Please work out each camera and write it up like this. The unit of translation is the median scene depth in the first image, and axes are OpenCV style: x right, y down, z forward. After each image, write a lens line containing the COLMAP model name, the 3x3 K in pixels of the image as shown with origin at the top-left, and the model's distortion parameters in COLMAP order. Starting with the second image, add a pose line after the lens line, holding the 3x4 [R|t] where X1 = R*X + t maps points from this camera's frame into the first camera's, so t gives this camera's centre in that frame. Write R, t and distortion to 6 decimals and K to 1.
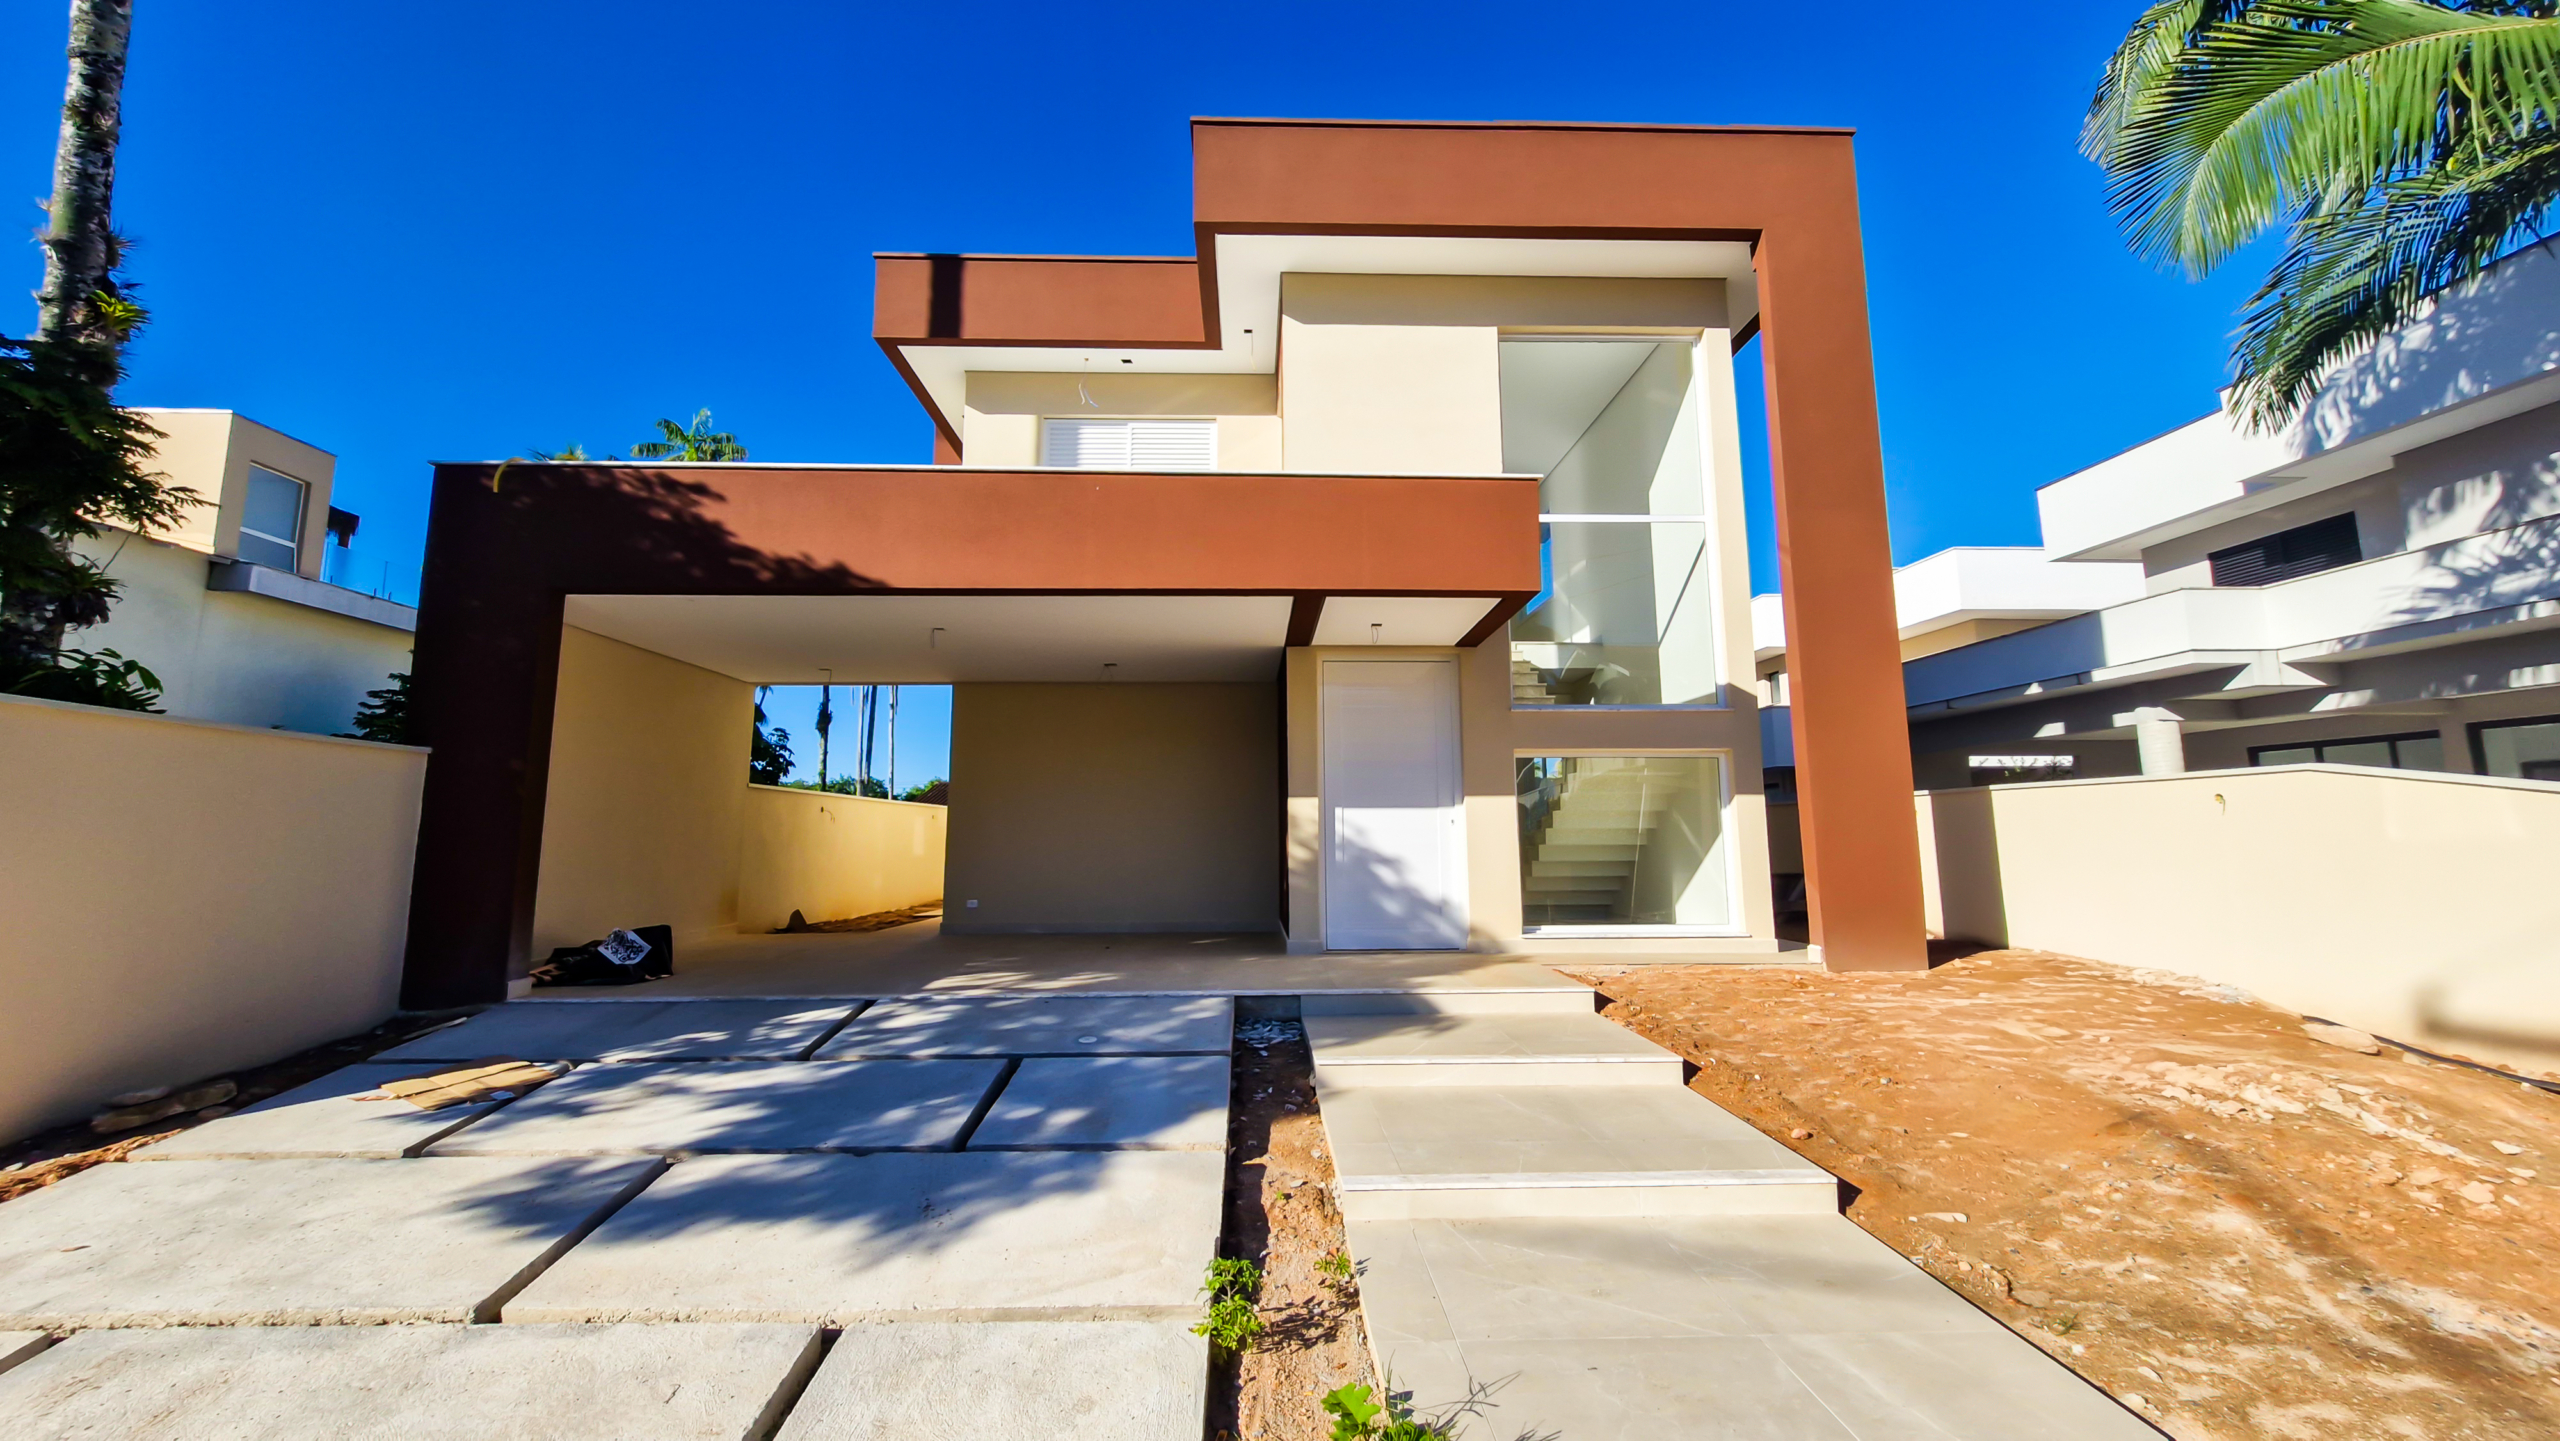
lens RADIAL K [[994.6, 0, 1277.8], [0, 994.6, 713.4], [0, 0, 1]] dist [-0.002047, 0.000032]
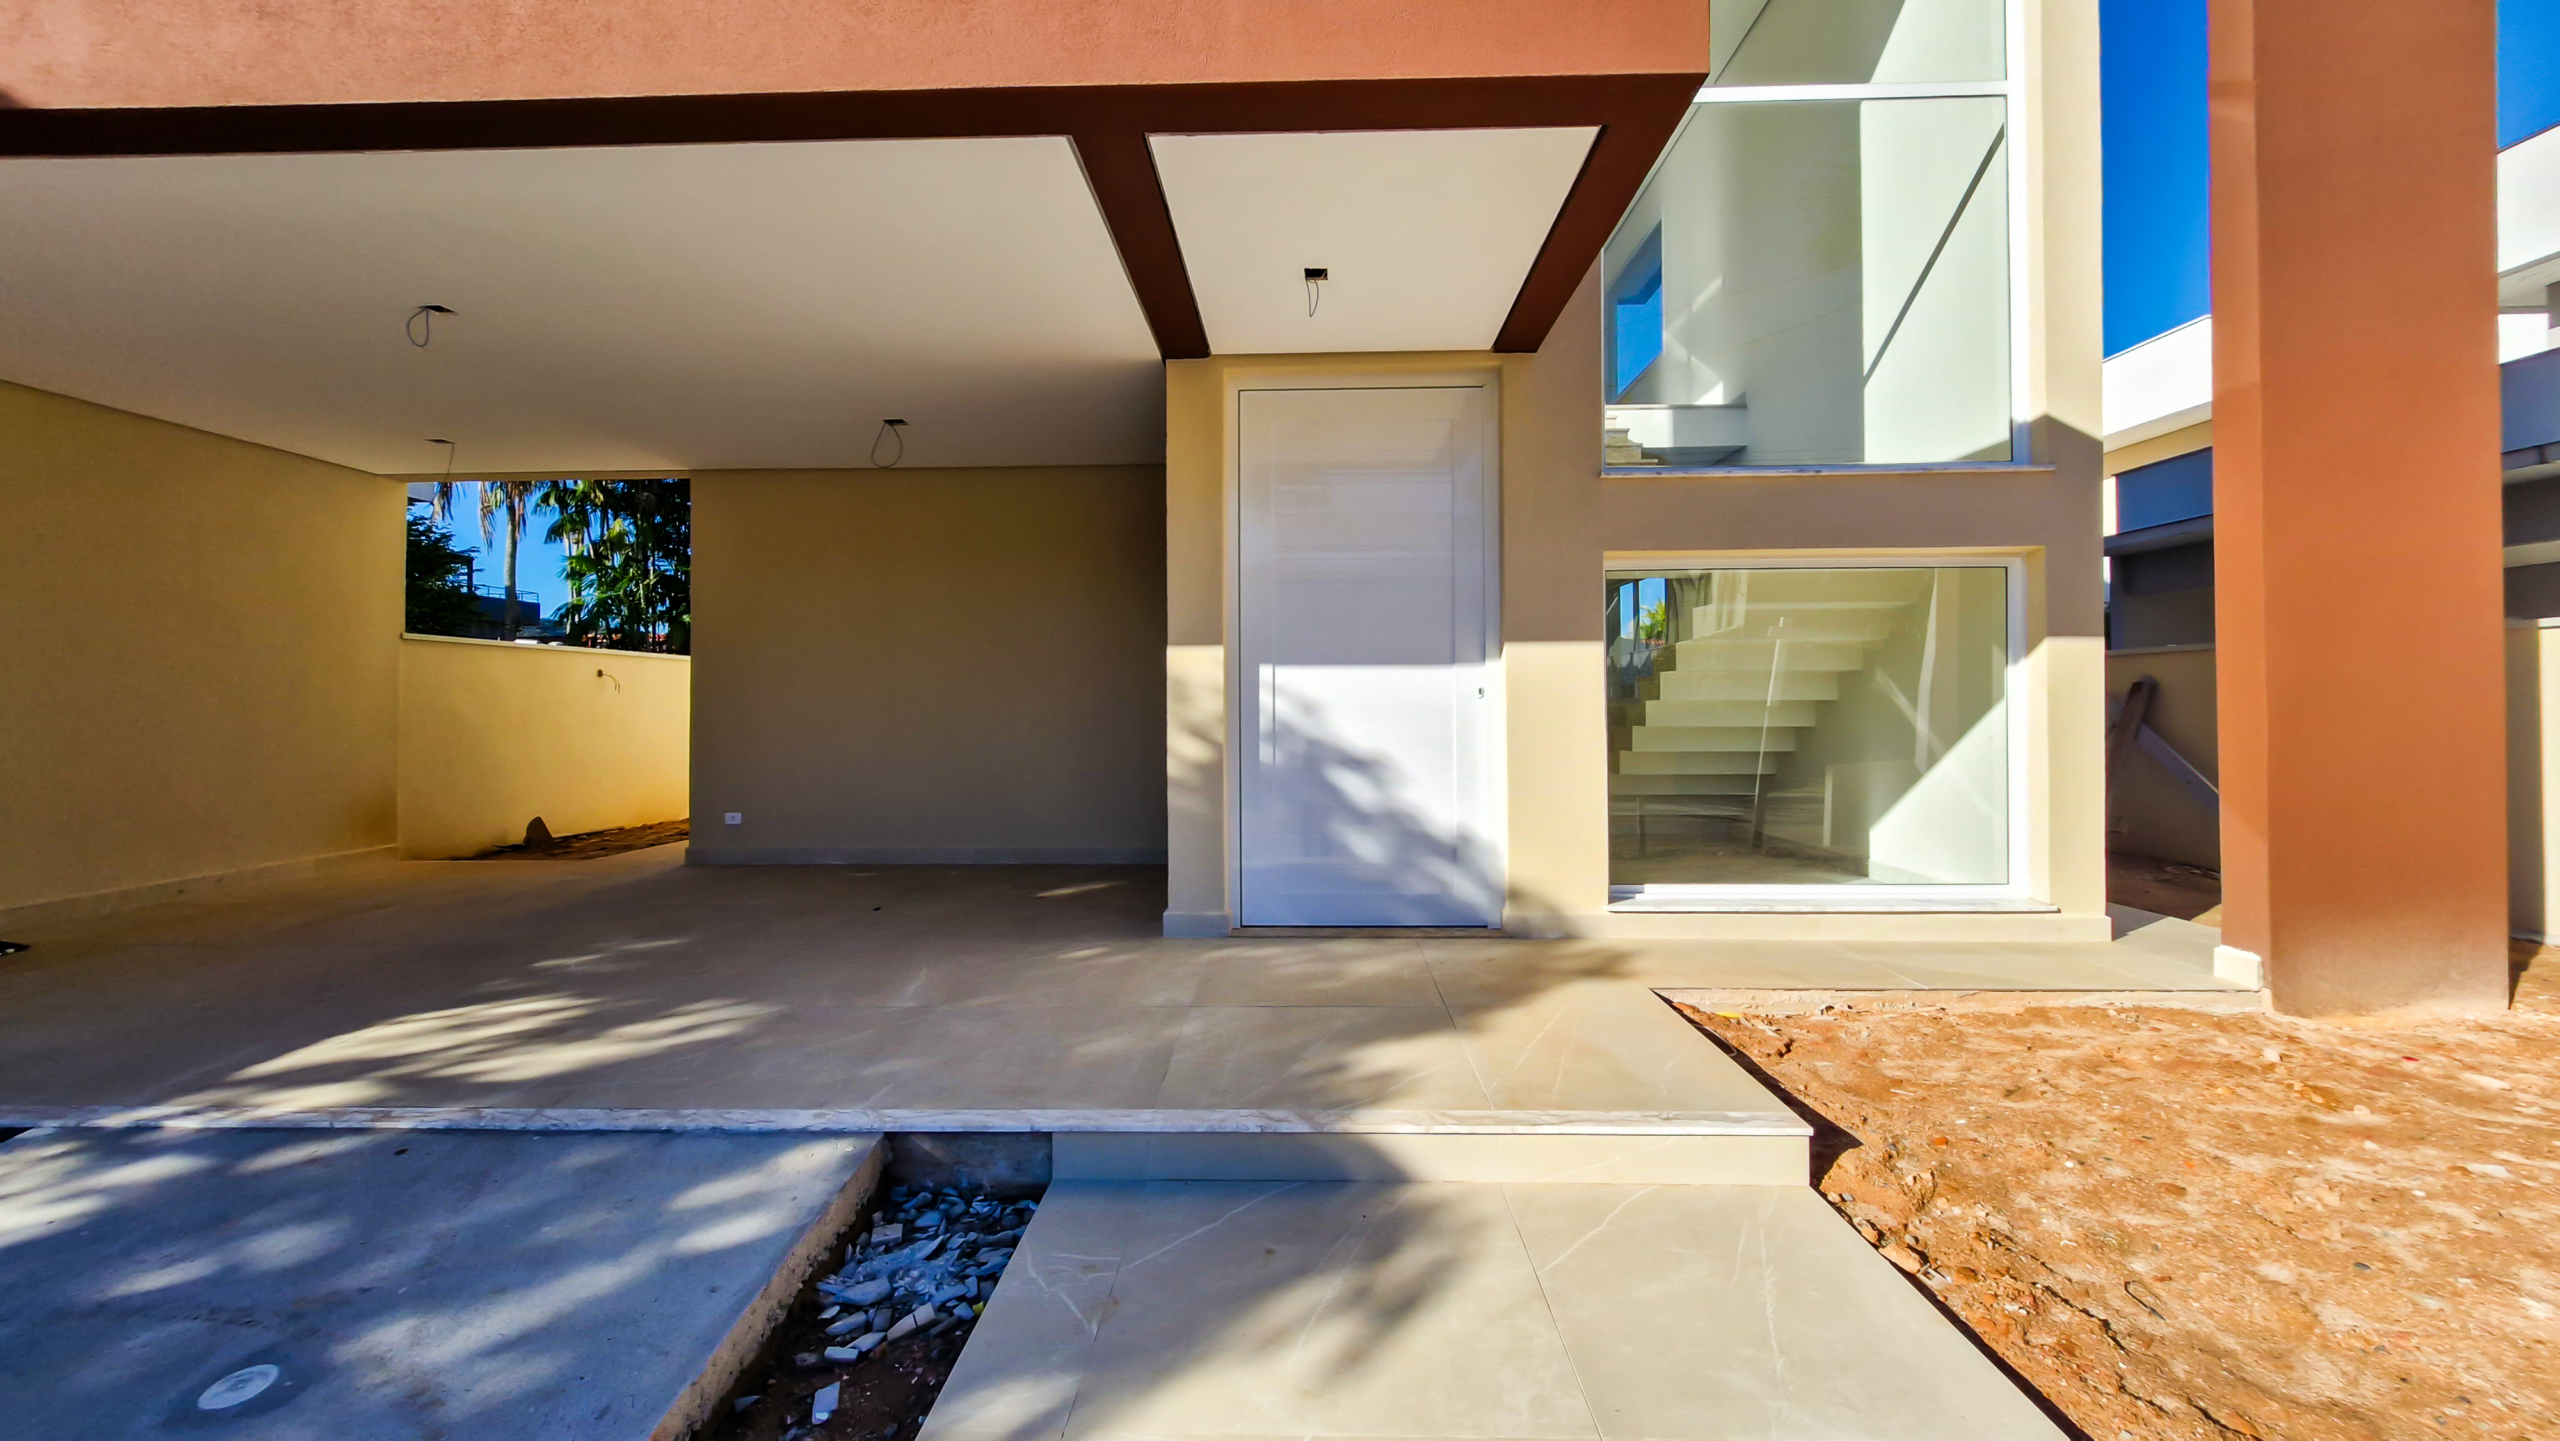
lens RADIAL K [[1005.5, 0, 1287.3], [0, 1005.5, 697.0], [0, 0, 1]] dist [-0.001134, -0.000012]
pose [[0.998319, -0.000976, -0.057950, 0.103821], [0.007835, 0.992952, 0.118260, 0.048137], [0.057427, -0.118515, 0.991290, 0.464783]]
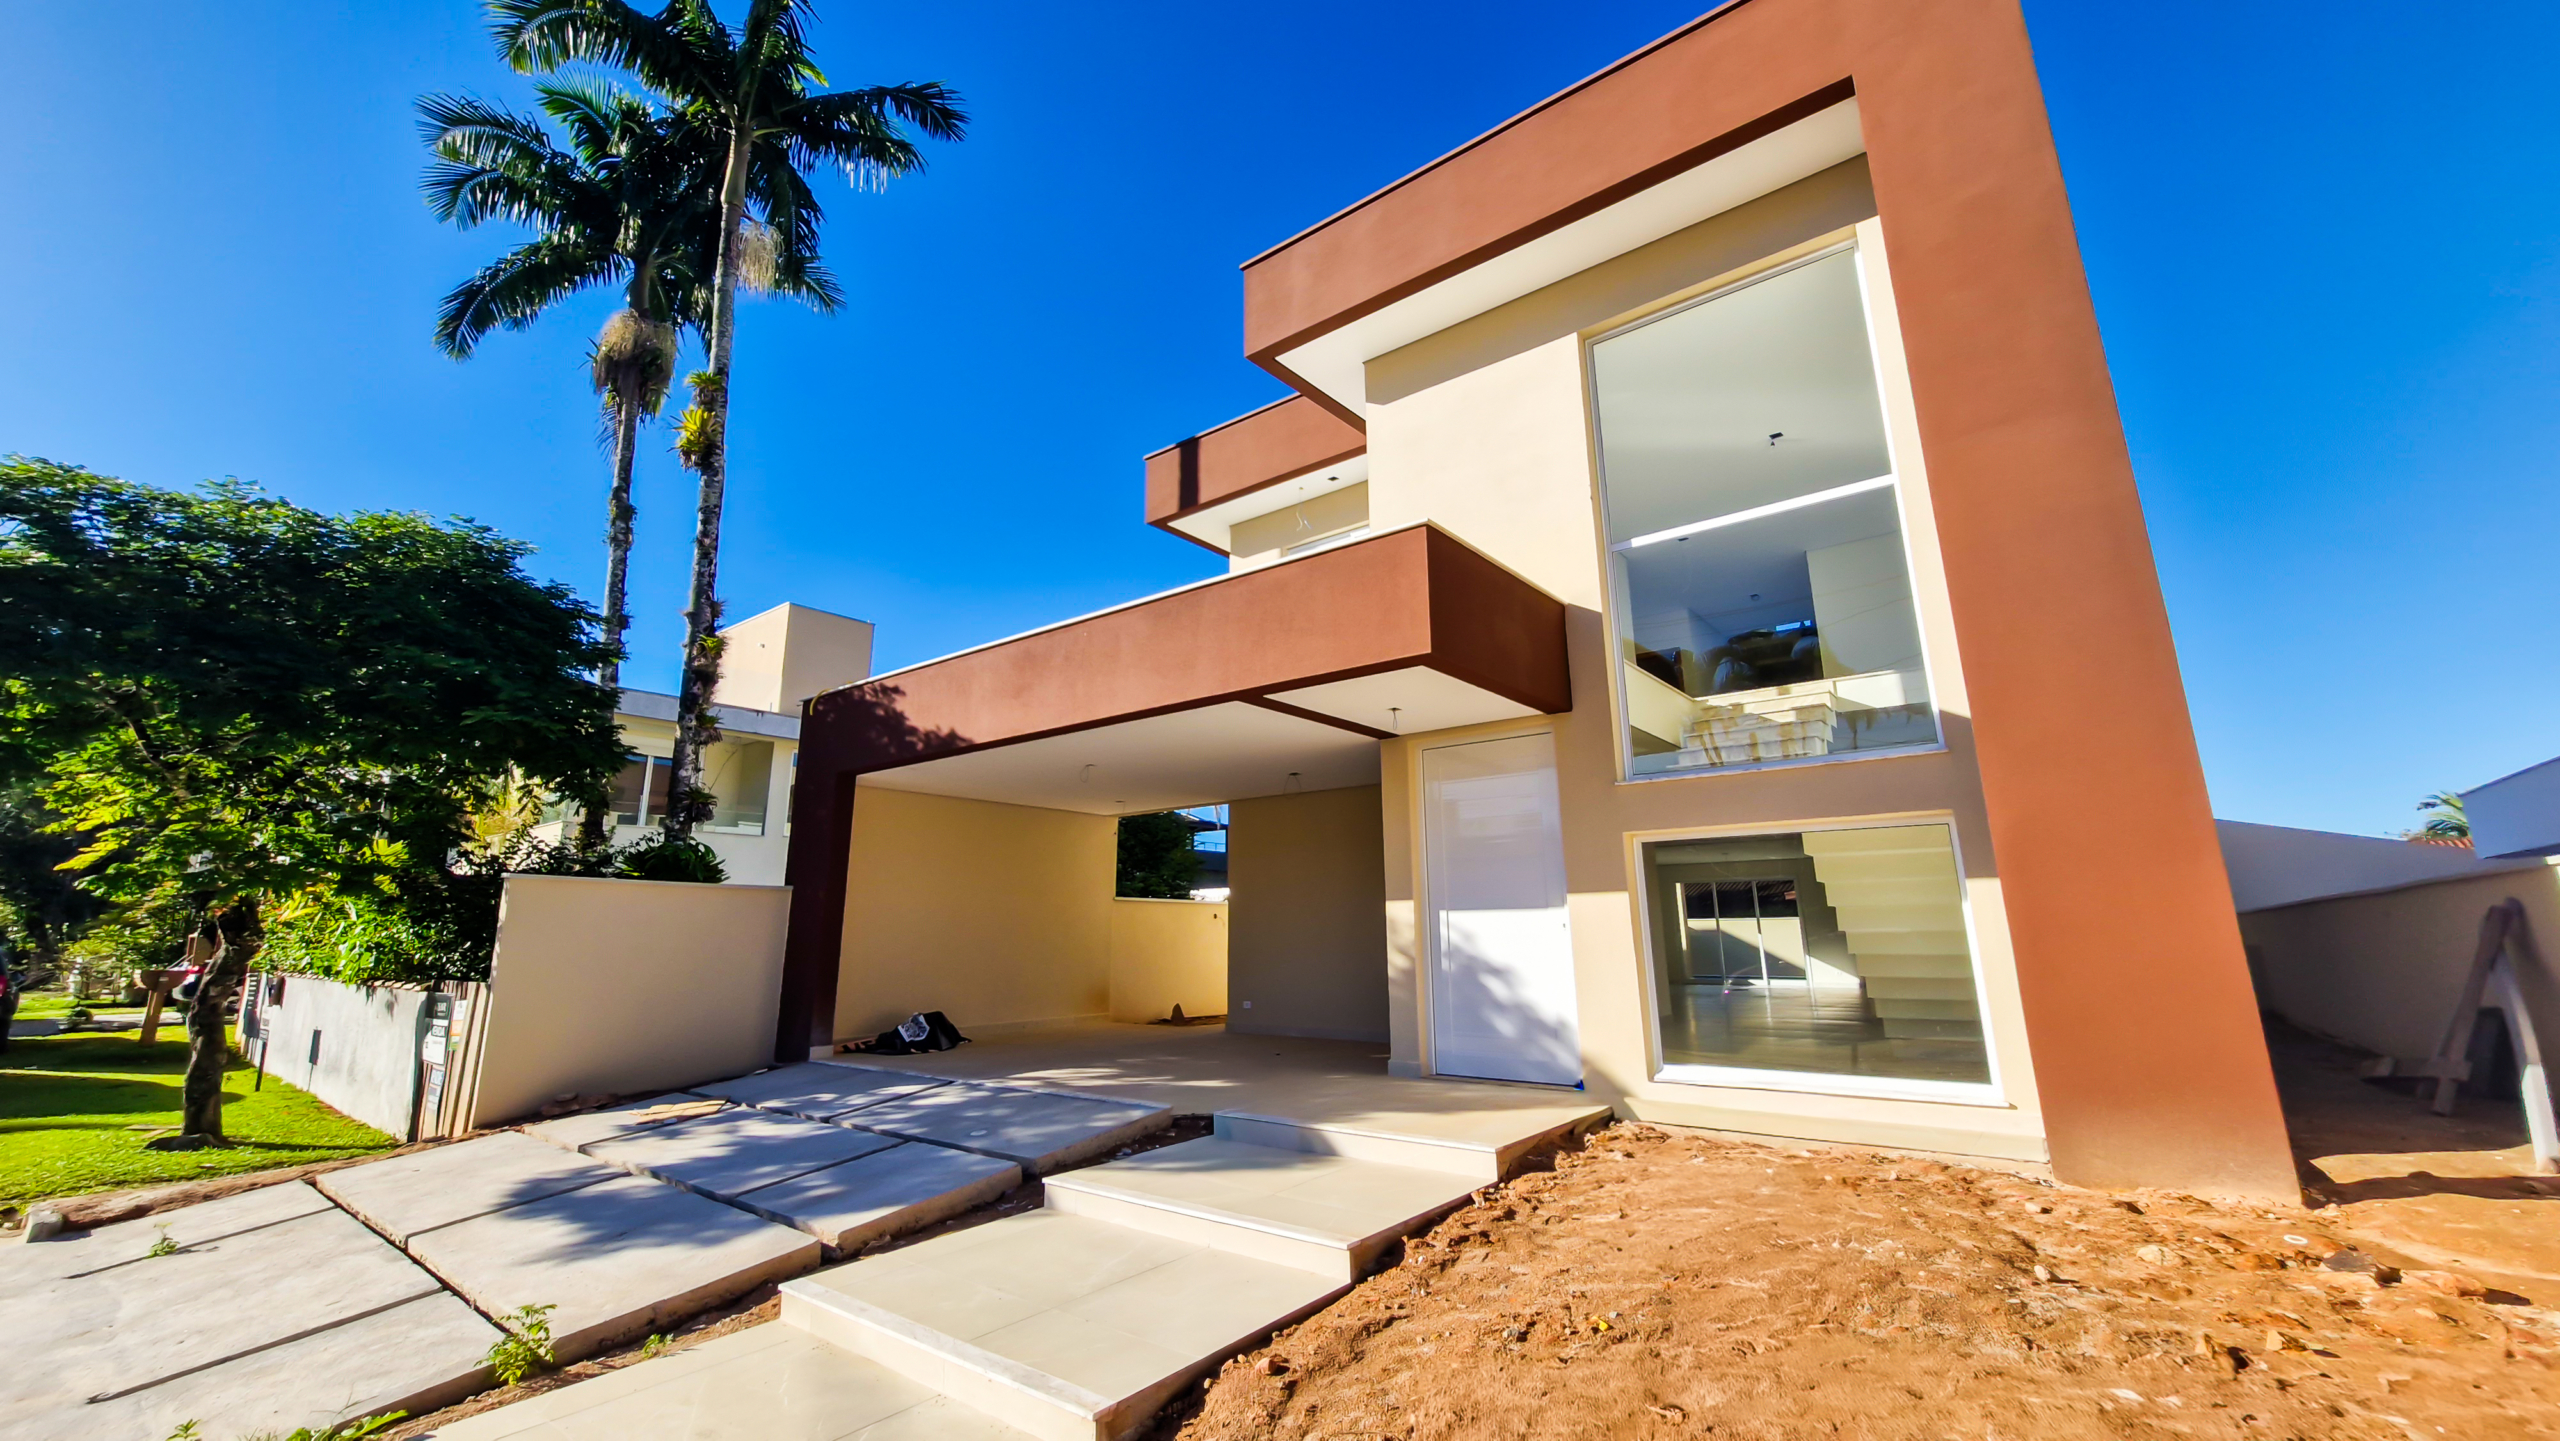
lens RADIAL K [[1005.5, 0, 1287.3], [0, 1005.5, 697.0], [0, 0, 1]] dist [-0.001134, -0.000012]
pose [[0.765517, -0.151527, -0.625318, 0.548223], [0.084728, 0.987150, -0.135483, 0.016017], [0.637813, 0.050733, 0.768519, 0.206984]]
